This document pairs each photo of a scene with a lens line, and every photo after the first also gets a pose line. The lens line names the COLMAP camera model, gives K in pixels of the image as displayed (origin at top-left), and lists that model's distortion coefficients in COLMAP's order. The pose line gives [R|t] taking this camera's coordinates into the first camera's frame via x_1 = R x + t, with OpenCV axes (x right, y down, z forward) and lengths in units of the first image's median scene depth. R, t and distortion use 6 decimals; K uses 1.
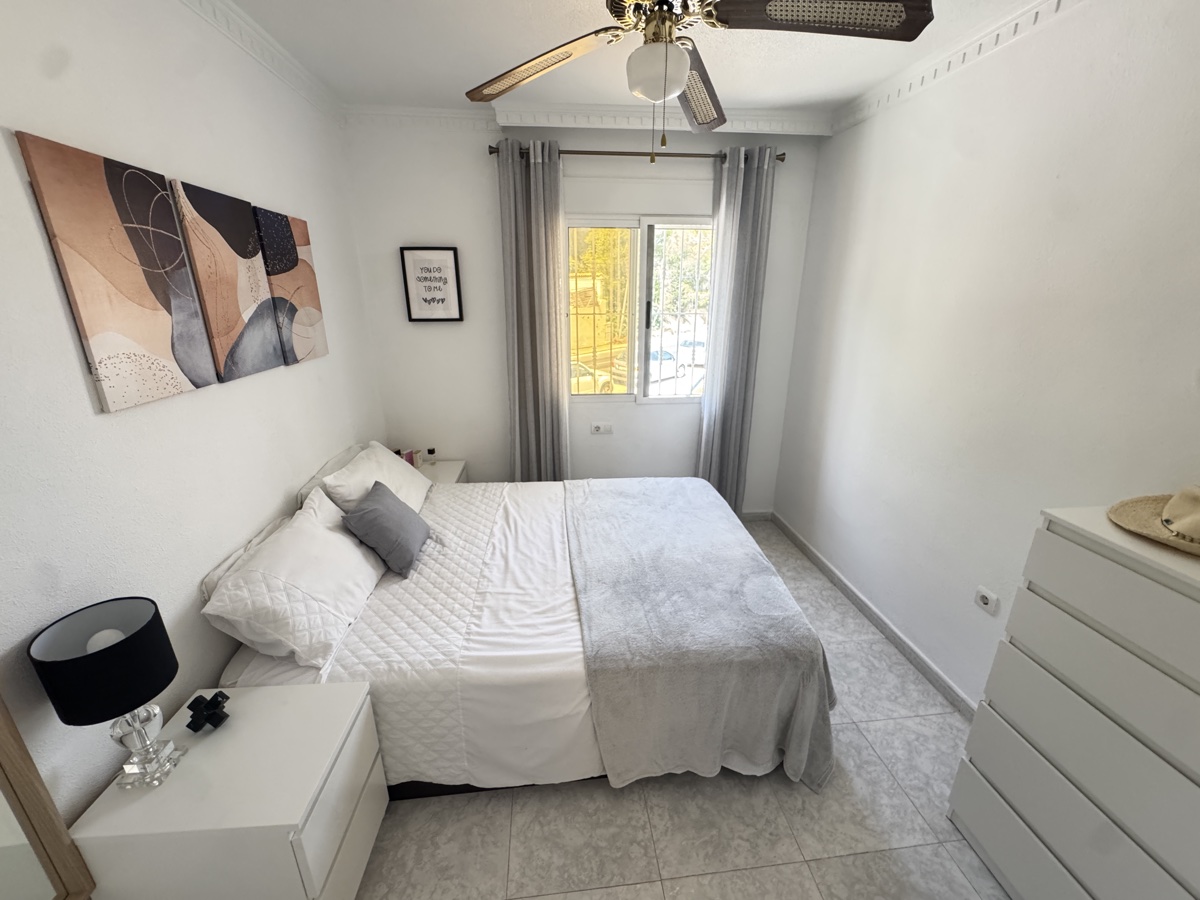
lens RADIAL K [[481.4, 0, 599.2], [0, 481.4, 452.1], [0, 0, 1]] dist [-0.004025, 0.000486]
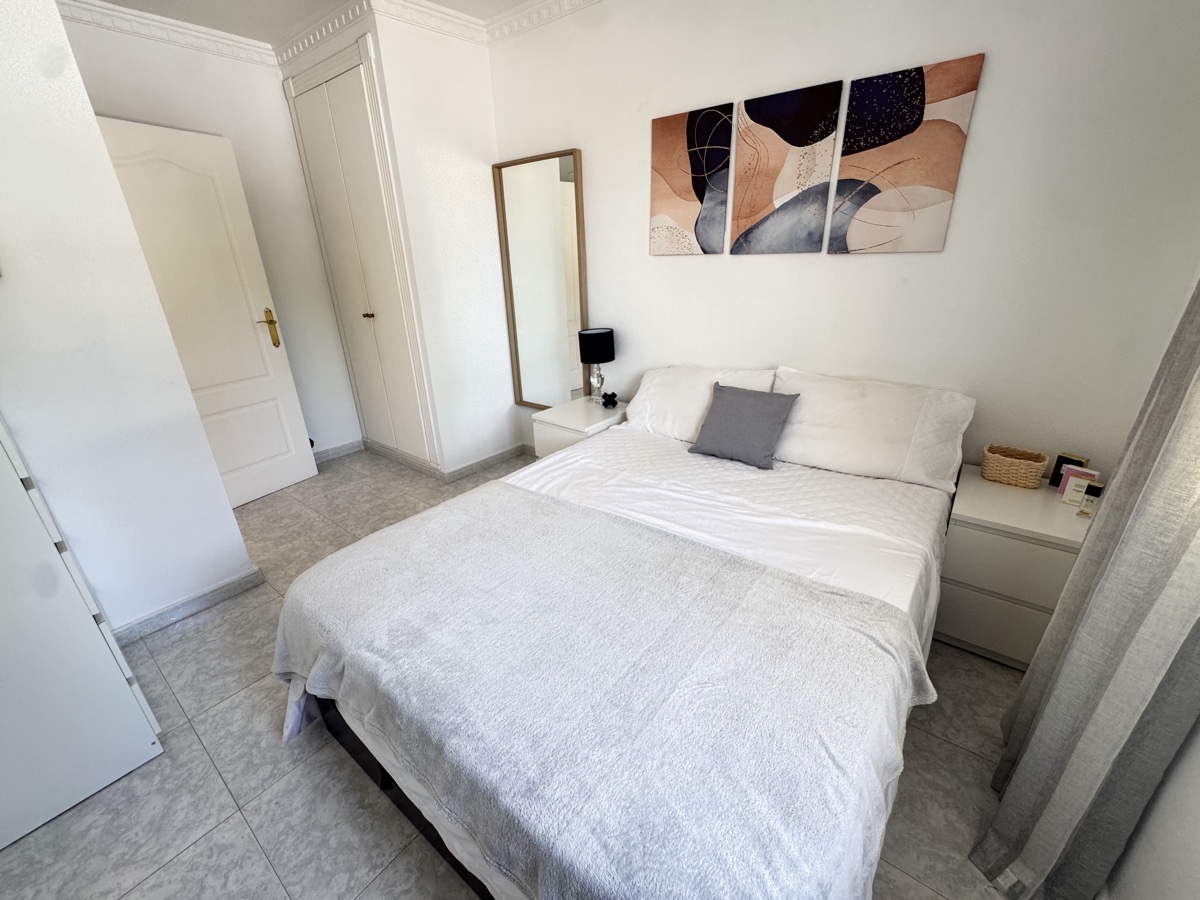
lens RADIAL K [[481.4, 0, 602.2], [0, 481.4, 450.6], [0, 0, 1]] dist [-0.004025, 0.000486]
pose [[-0.689354, 0.283166, -0.666789, 0.580999], [-0.207998, 0.804317, 0.556607, -0.385961], [0.693922, 0.522390, -0.495561, 1.725742]]
